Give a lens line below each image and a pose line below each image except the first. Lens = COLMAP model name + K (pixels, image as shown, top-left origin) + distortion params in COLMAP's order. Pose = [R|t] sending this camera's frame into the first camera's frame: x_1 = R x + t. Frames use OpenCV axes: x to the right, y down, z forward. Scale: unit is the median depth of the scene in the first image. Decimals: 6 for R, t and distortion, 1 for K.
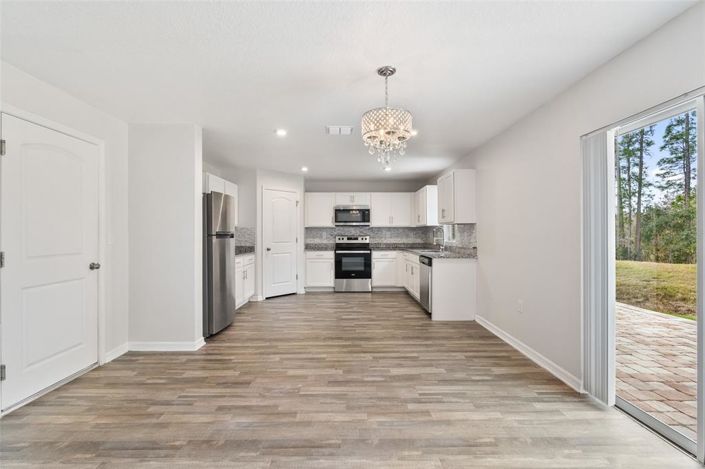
lens RADIAL K [[316.3, 0, 351.1], [0, 316.3, 230.6], [0, 0, 1]] dist [-0.008776, 0.003731]
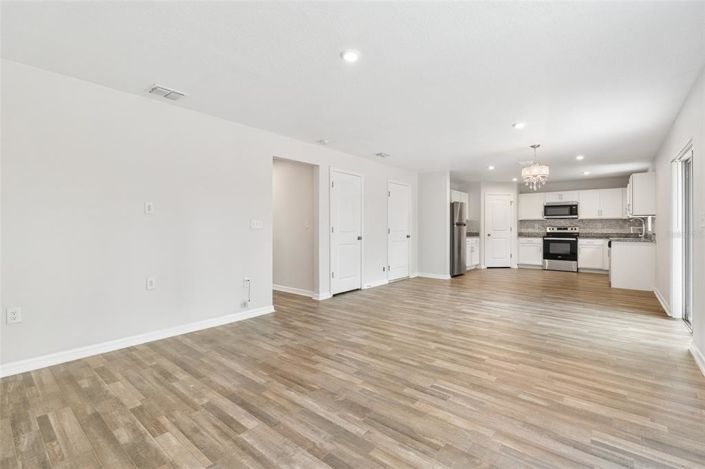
lens RADIAL K [[316.3, 0, 349.9], [0, 316.3, 228.2], [0, 0, 1]] dist [-0.008776, 0.003731]
pose [[0.756106, 0.003157, -0.654442, 0.202079], [0.002355, 0.999969, 0.007544, 0.013134], [0.654445, -0.007245, 0.756075, -0.518017]]
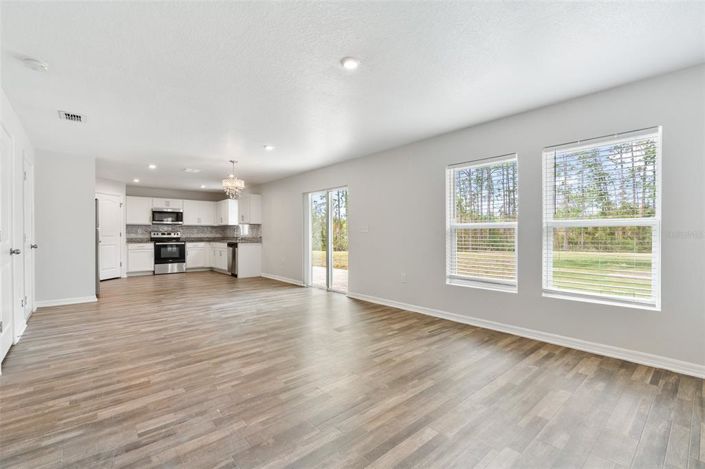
lens RADIAL K [[316.3, 0, 350.4], [0, 316.3, 233.9], [0, 0, 1]] dist [-0.008776, 0.003731]
pose [[0.763896, 0.000719, 0.645339, -0.280541], [-0.005499, 0.999970, 0.005395, 0.015762], [-0.645316, -0.007670, 0.763877, -0.527337]]
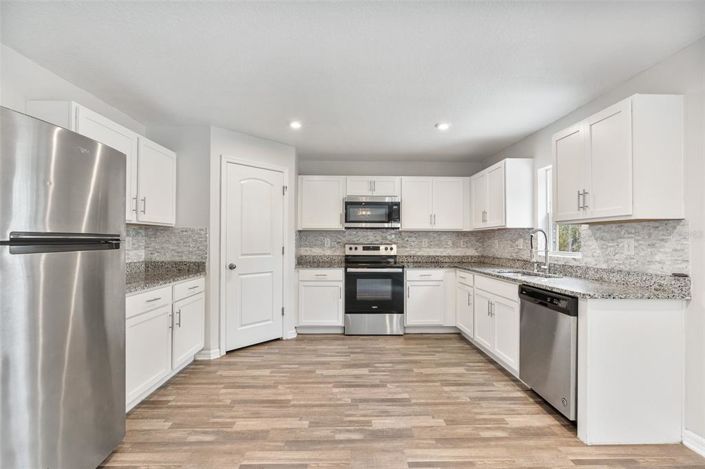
lens RADIAL K [[316.3, 0, 350.1], [0, 316.3, 236.6], [0, 0, 1]] dist [-0.008776, 0.003731]
pose [[0.999956, 0.006756, 0.006490, -0.047266], [-0.006743, 0.999975, -0.002084, 0.003635], [-0.006504, 0.002040, 0.999977, 0.391817]]
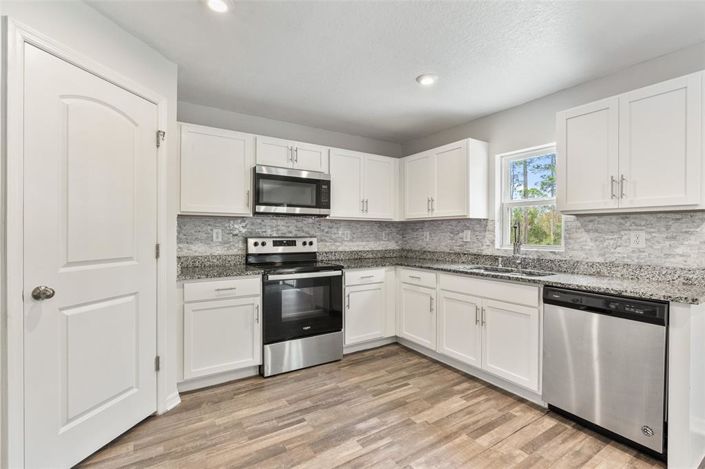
lens RADIAL K [[316.3, 0, 351.2], [0, 316.3, 232.8], [0, 0, 1]] dist [-0.008776, 0.003731]
pose [[0.851627, 0.006936, 0.524102, -0.171238], [-0.012576, 0.999895, 0.007203, 0.006563], [-0.523997, -0.012725, 0.851625, 0.616698]]
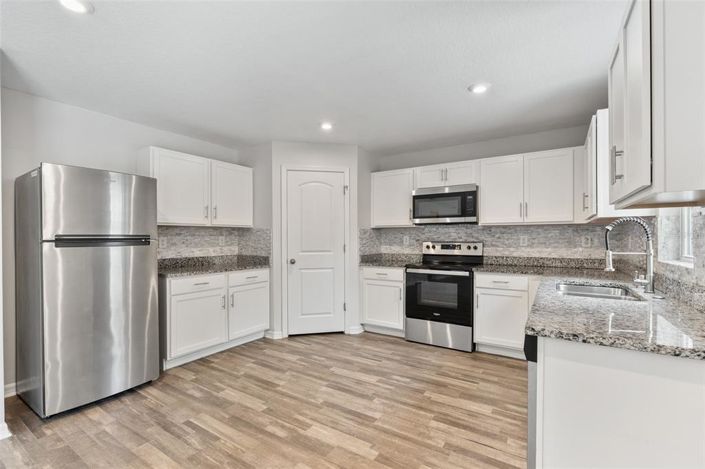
lens RADIAL K [[316.3, 0, 349.9], [0, 316.3, 238.8], [0, 0, 1]] dist [-0.008776, 0.003731]
pose [[0.828490, 0.002300, -0.559999, 0.188446], [0.005497, 0.999910, 0.012241, 0.003823], [0.559976, -0.013220, 0.828403, 0.483585]]
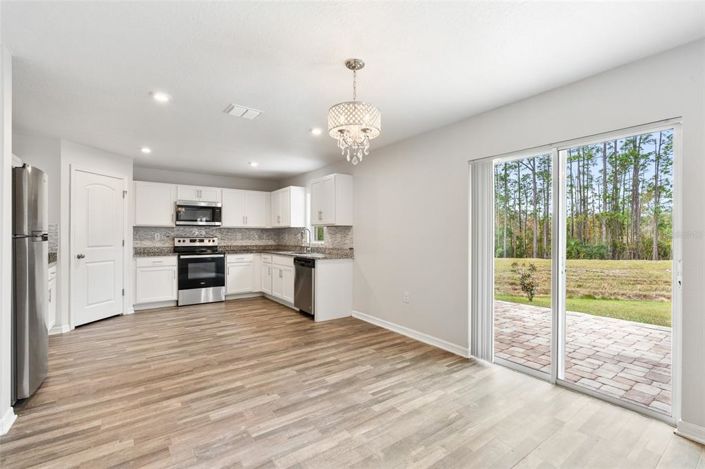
lens RADIAL K [[316.3, 0, 350.8], [0, 316.3, 233.4], [0, 0, 1]] dist [-0.008776, 0.003731]
pose [[0.818780, 0.007360, 0.574061, -0.158582], [-0.009731, 0.999952, 0.001059, 0.001155], [-0.574025, -0.006453, 0.818812, 0.081195]]
